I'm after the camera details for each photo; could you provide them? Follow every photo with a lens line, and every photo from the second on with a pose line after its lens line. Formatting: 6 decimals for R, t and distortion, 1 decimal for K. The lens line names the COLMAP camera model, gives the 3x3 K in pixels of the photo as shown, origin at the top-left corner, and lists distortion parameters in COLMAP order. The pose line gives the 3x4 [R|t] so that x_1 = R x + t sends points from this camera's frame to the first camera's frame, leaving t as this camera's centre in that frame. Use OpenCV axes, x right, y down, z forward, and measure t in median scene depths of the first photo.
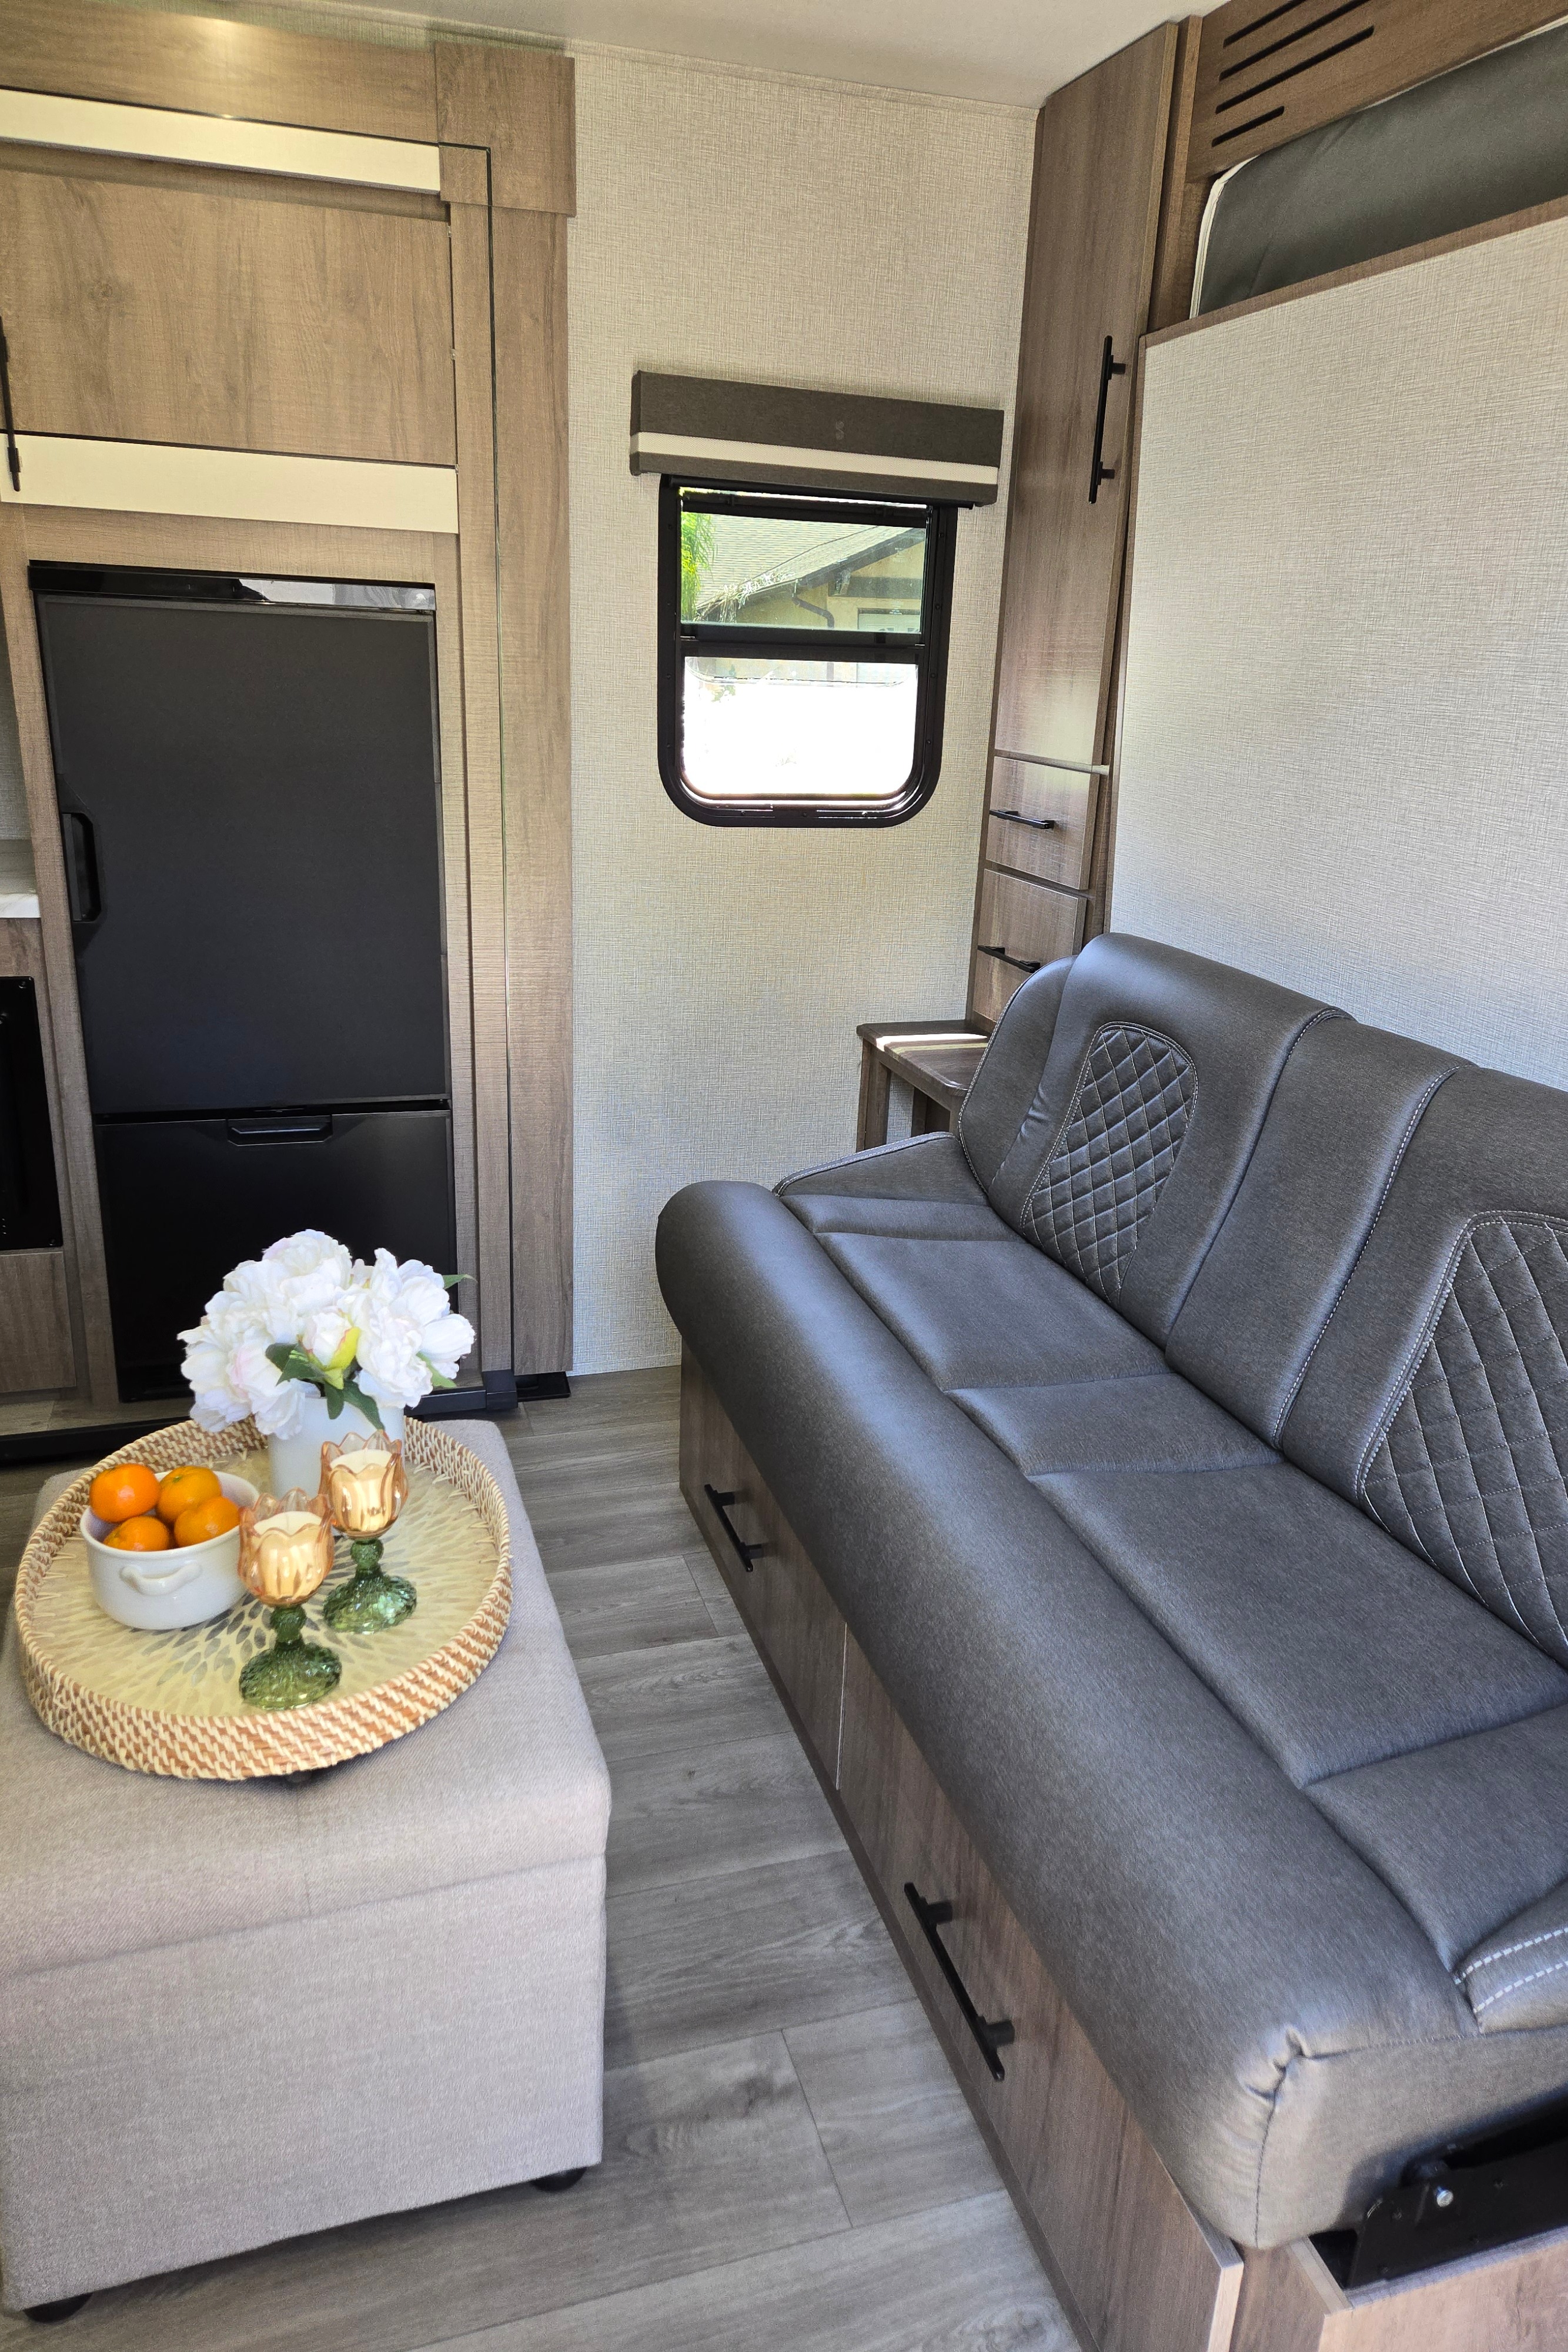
lens RADIAL K [[1565.8, 0, 785.3], [0, 1565.8, 1170.1], [0, 0, 1]] dist [0.075667, -0.065586]
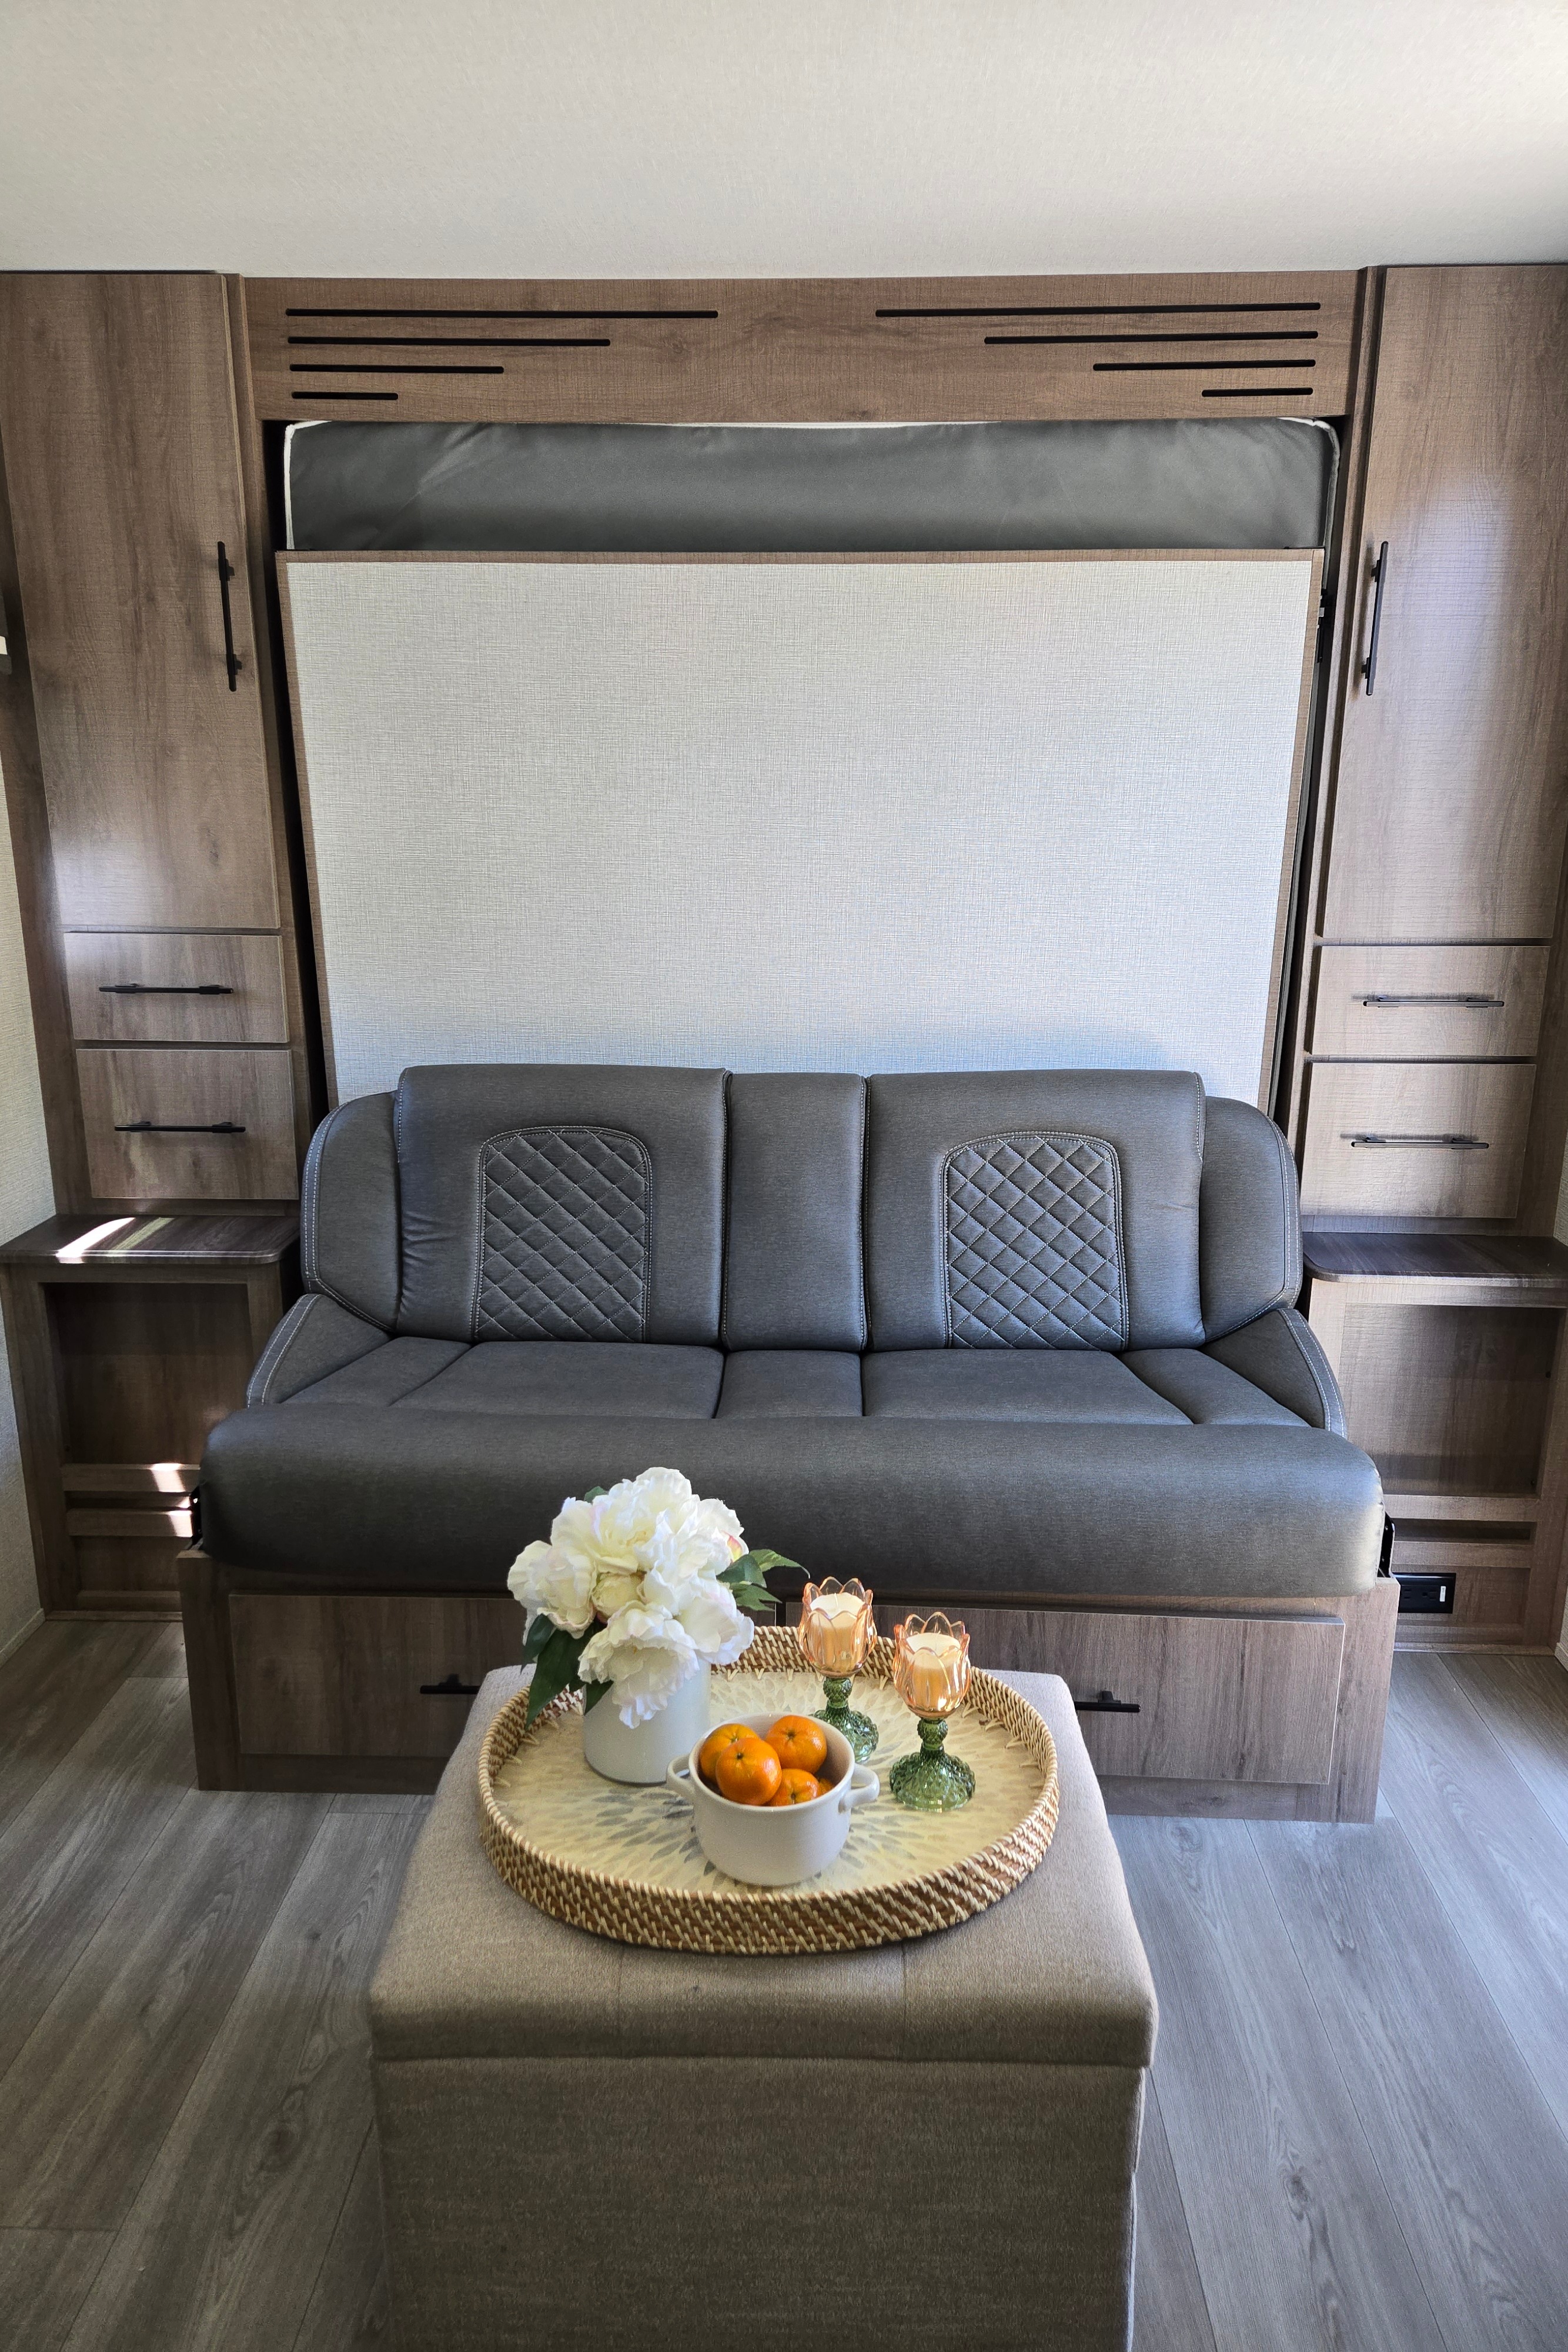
lens RADIAL K [[1565.8, 0, 778.6], [0, 1565.8, 1176.2], [0, 0, 1]] dist [0.075667, -0.065586]
pose [[0.331465, -0.277363, 0.901776, -0.851794], [0.307971, 0.935263, 0.174463, -0.219991], [-0.891788, 0.219893, 0.395426, 0.377384]]
